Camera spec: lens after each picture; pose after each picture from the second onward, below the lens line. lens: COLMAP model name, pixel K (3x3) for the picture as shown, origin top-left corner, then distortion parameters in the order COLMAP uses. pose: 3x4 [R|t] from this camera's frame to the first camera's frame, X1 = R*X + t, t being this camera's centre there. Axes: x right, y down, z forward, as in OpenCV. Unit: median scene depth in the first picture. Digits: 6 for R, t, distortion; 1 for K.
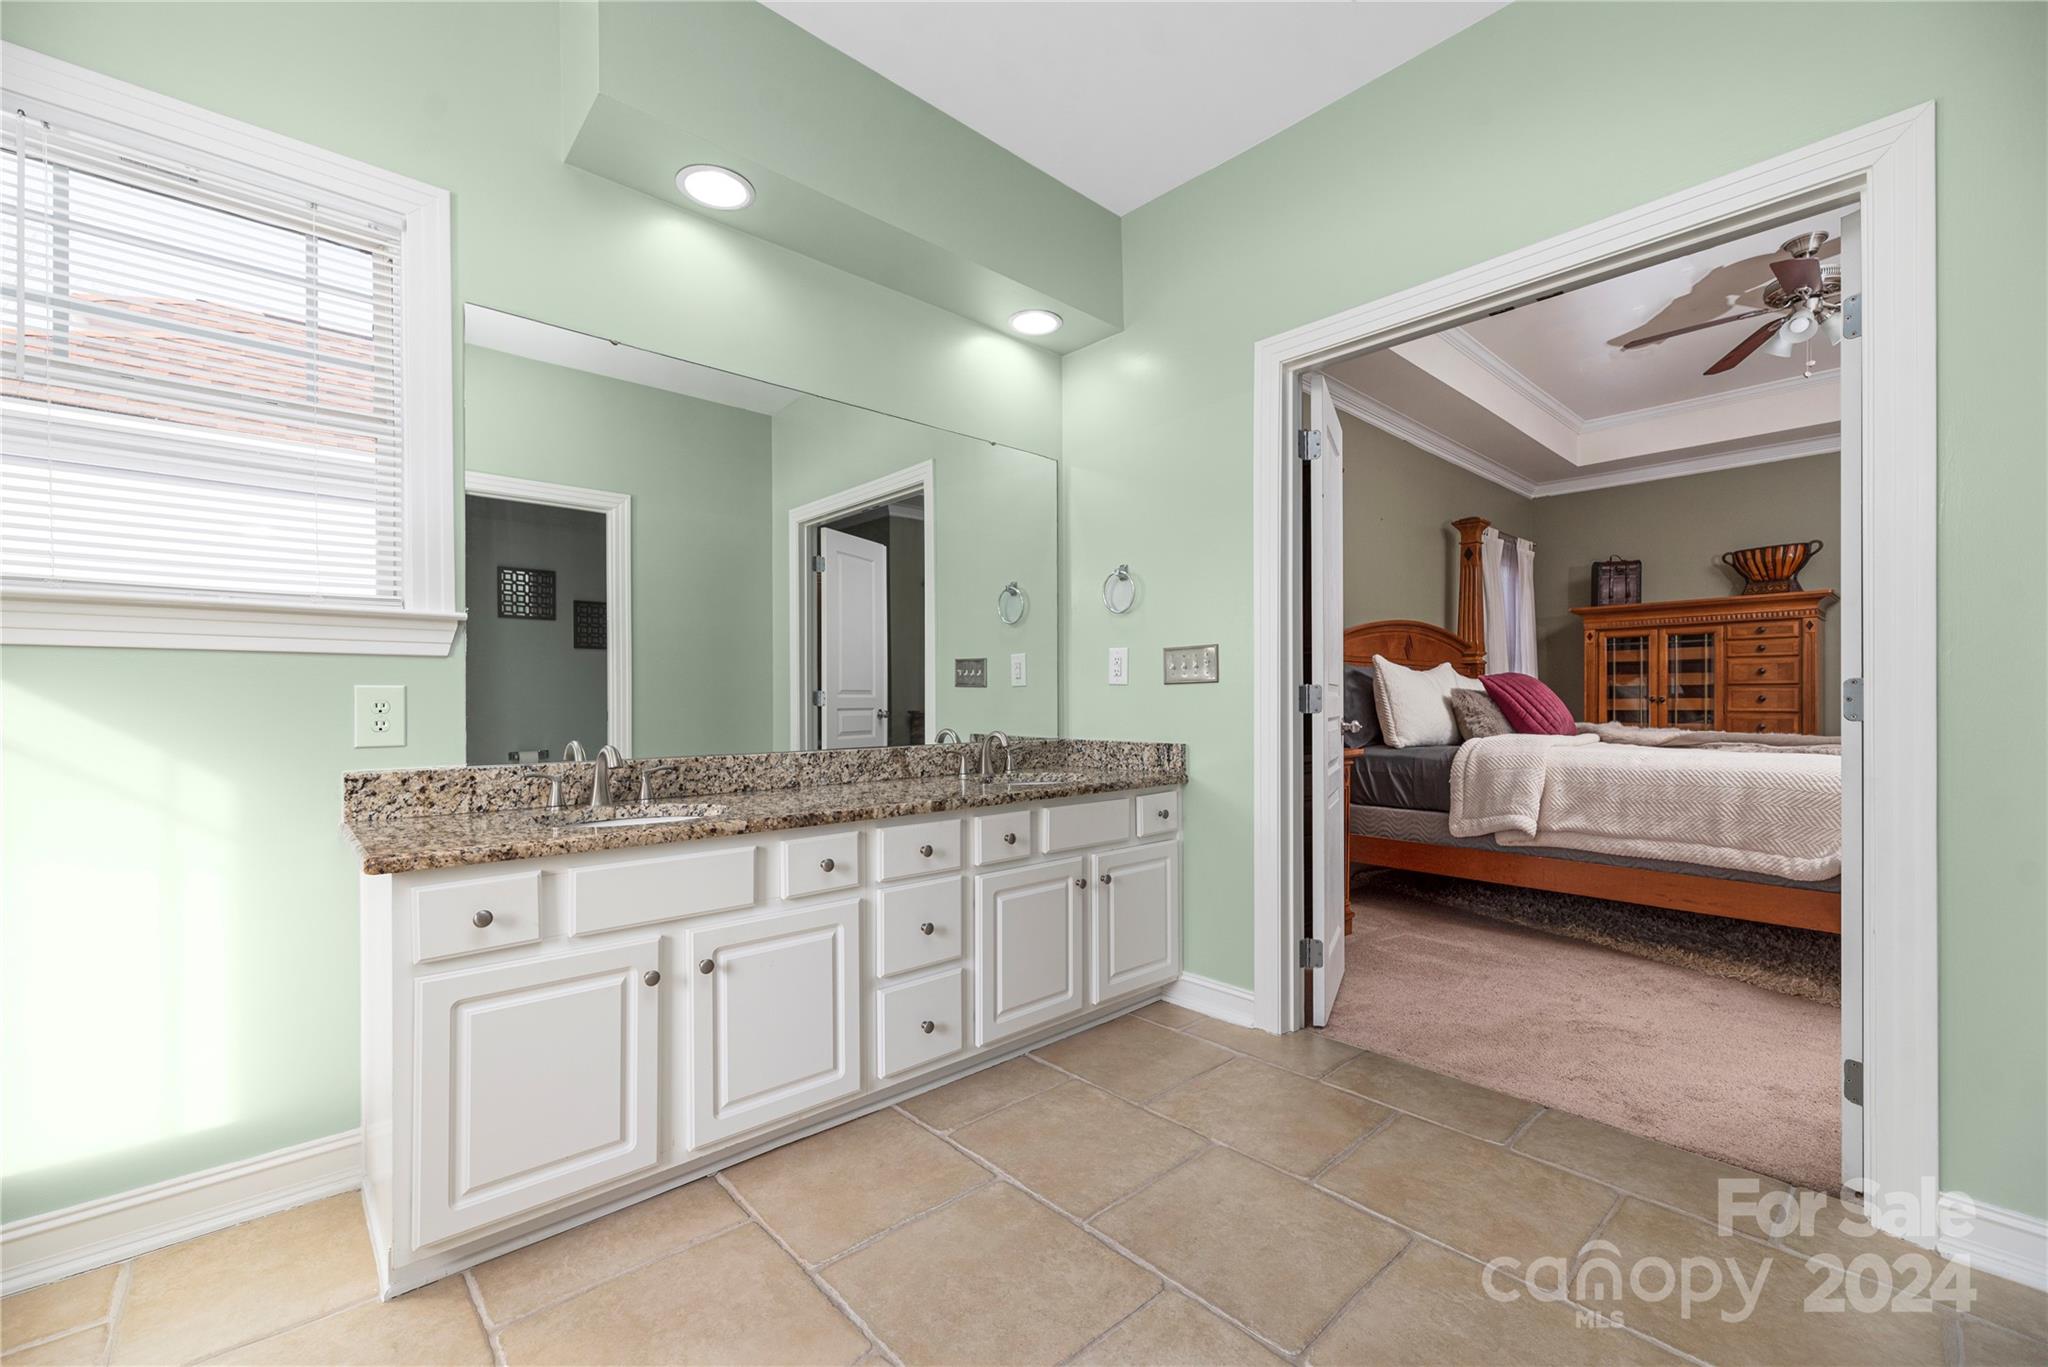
lens RADIAL K [[837.8, 0, 1017.9], [0, 837.8, 690.6], [0, 0, 1]] dist [0.000178, -0.000037]
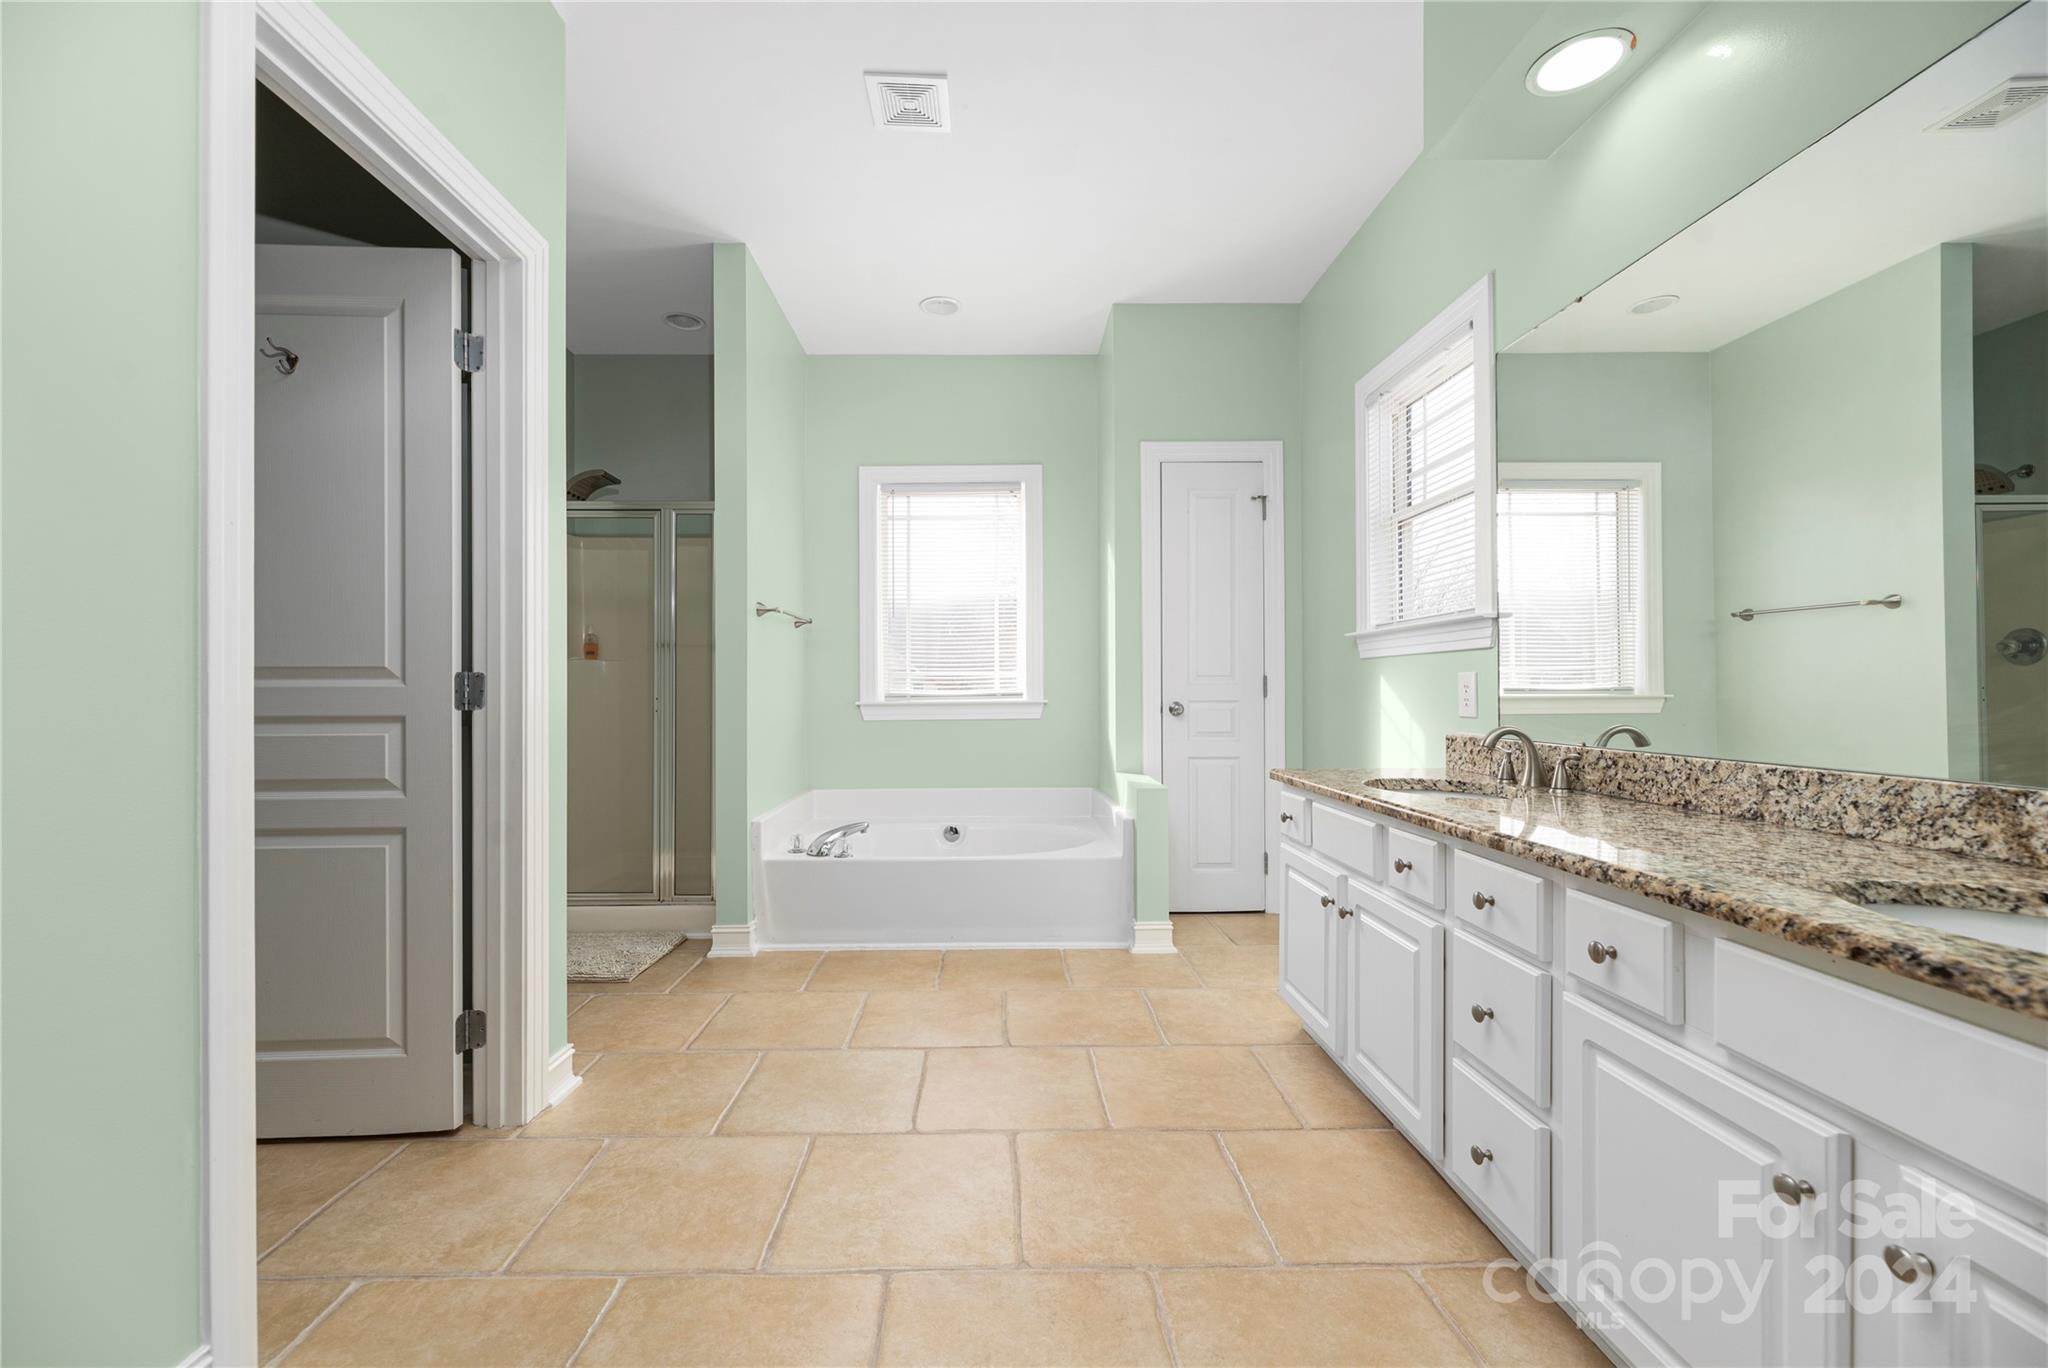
lens RADIAL K [[837.8, 0, 1017.9], [0, 837.8, 691.1], [0, 0, 1]] dist [0.000178, -0.000037]
pose [[-0.649759, -0.000131, -0.760140, 0.600536], [0.005580, 0.999972, -0.004942, 0.021087], [0.760119, -0.007453, -0.649741, 1.055614]]
